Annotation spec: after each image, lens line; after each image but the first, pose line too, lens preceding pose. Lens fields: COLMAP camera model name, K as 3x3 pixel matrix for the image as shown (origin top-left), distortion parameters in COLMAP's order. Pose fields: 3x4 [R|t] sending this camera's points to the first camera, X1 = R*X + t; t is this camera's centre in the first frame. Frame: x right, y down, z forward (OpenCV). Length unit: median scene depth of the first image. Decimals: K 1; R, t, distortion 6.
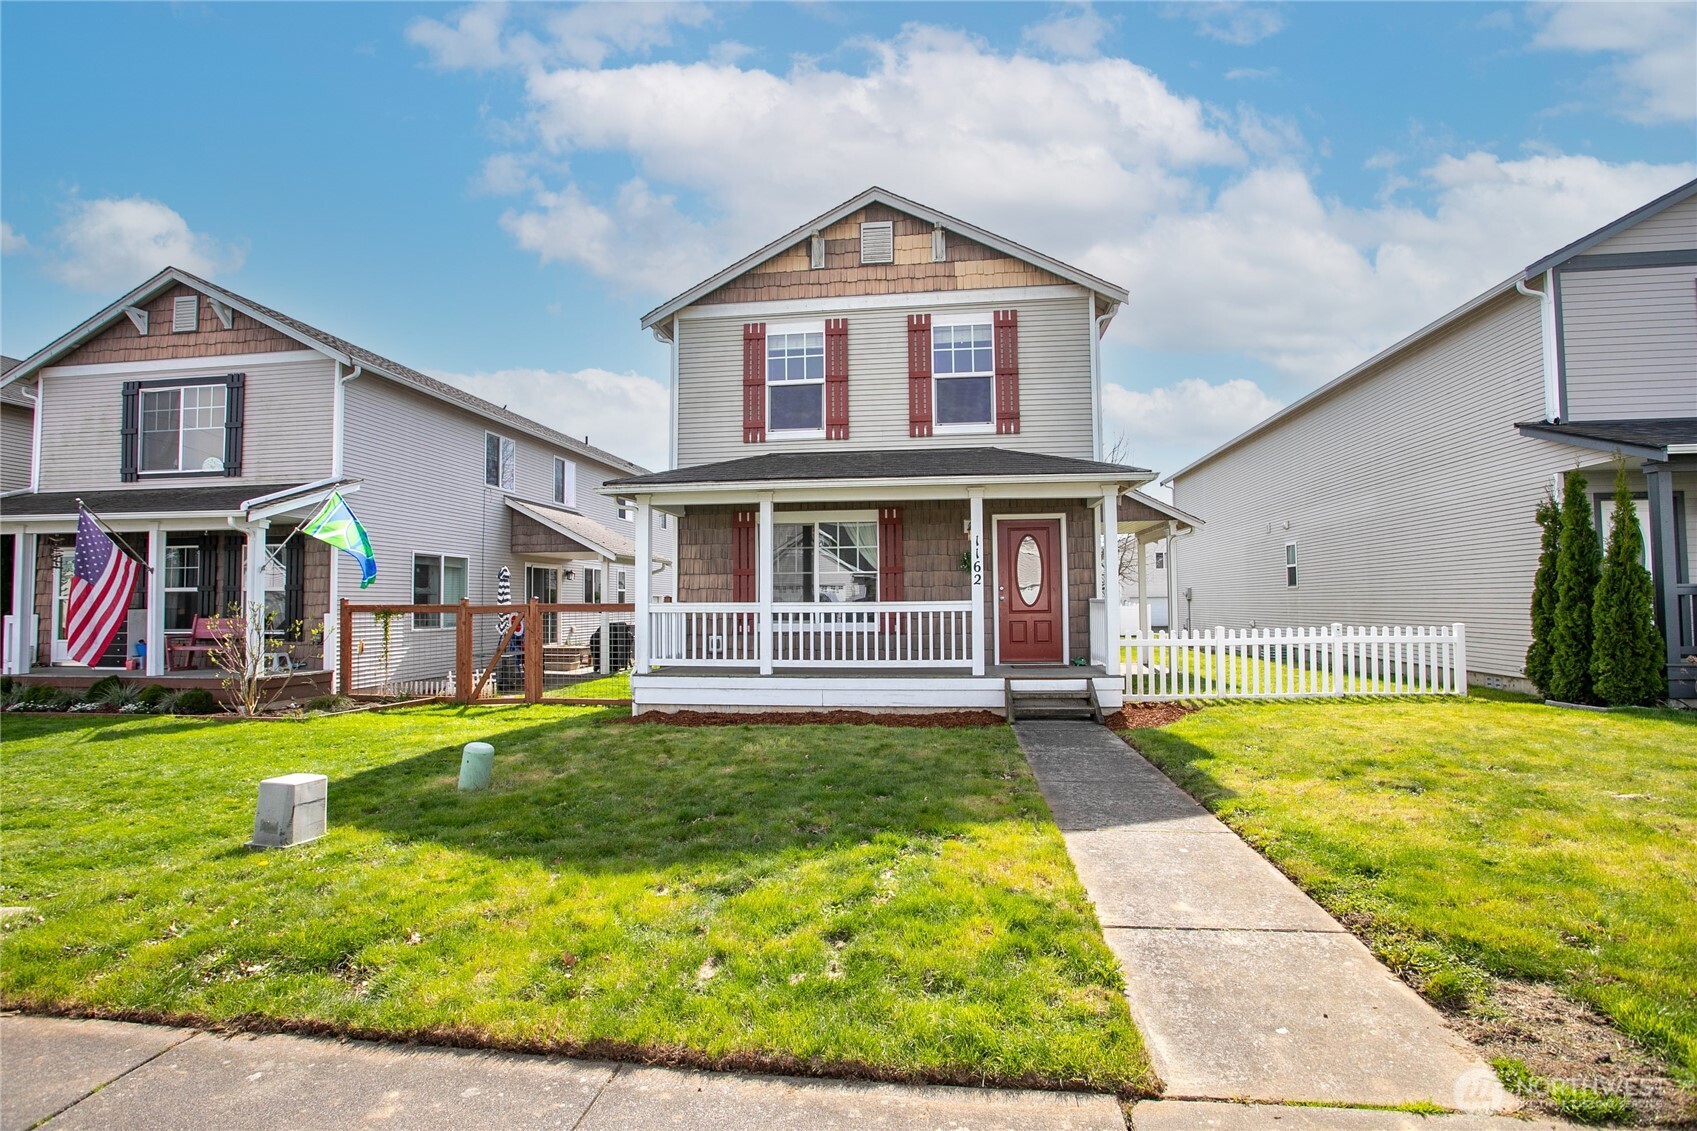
lens RADIAL K [[813.6, 0, 844.1], [0, 813.6, 570.9], [0, 0, 1]] dist [0.000898, 0.002371]
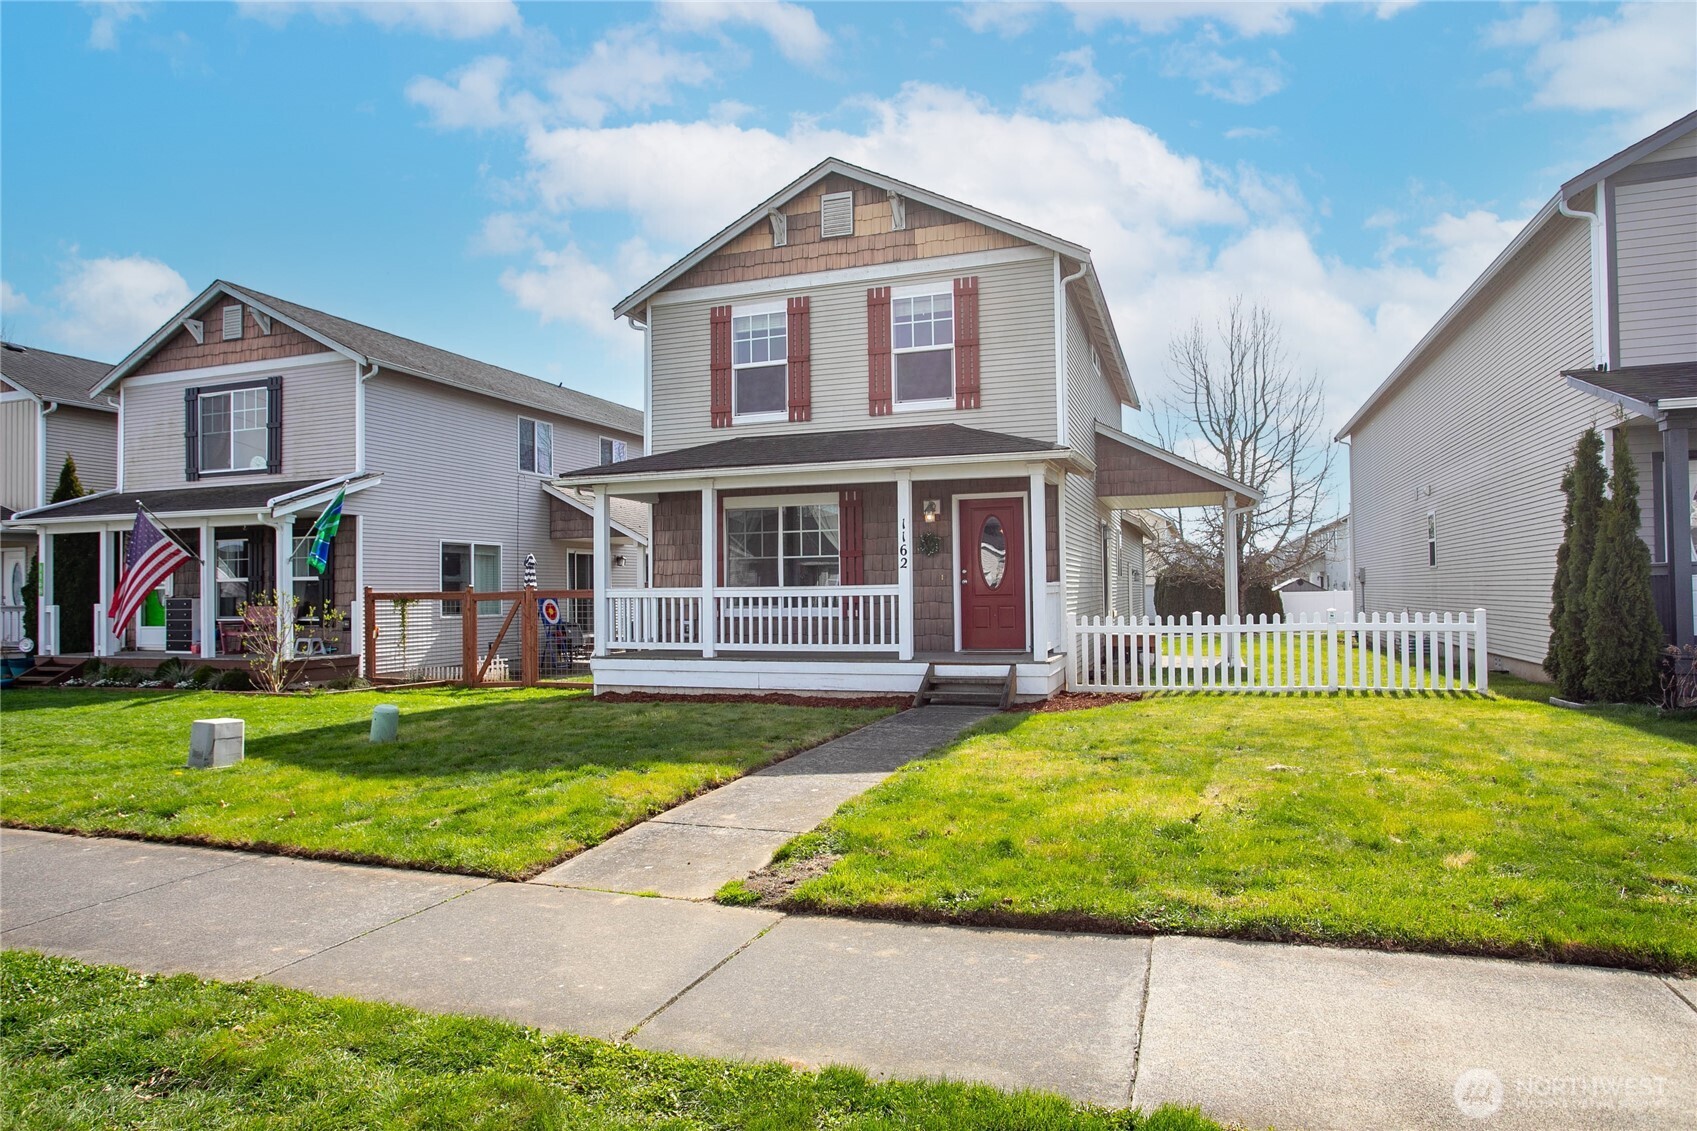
lens RADIAL K [[994.1, 0, 853.9], [0, 994.1, 572.4], [0, 0, 1]] dist [0.027984, -0.005577]
pose [[0.980872, -0.009852, -0.194403, 0.284313], [0.014251, 0.999673, 0.021243, -0.003896], [0.194130, -0.023608, 0.980692, -0.167010]]
